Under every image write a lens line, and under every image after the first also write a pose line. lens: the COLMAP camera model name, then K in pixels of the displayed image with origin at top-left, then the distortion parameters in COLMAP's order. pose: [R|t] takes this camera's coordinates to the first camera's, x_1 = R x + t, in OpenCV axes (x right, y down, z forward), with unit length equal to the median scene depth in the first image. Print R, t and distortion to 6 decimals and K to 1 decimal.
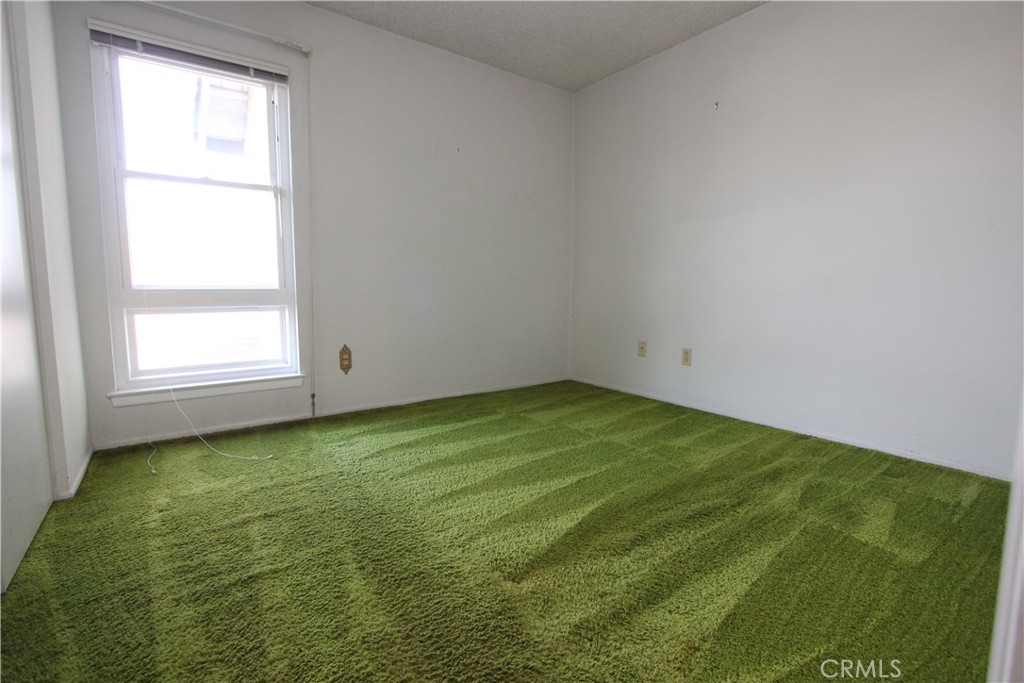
lens RADIAL K [[466.1, 0, 515.1], [0, 466.1, 332.7], [0, 0, 1]] dist [-0.012905, 0.000009]
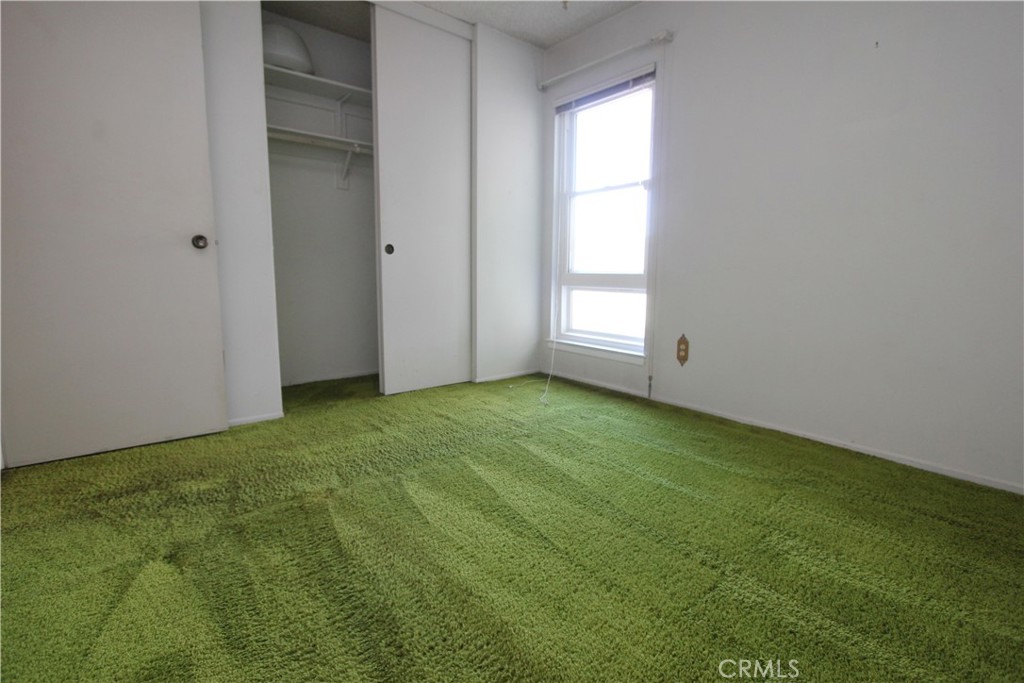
lens RADIAL K [[466.1, 0, 515.1], [0, 466.1, 332.7], [0, 0, 1]] dist [-0.012905, 0.000009]
pose [[0.061657, 0.125375, -0.990192, 0.591902], [-0.109375, 0.986953, 0.118155, -0.055947], [0.992086, 0.101017, 0.074566, 0.653701]]
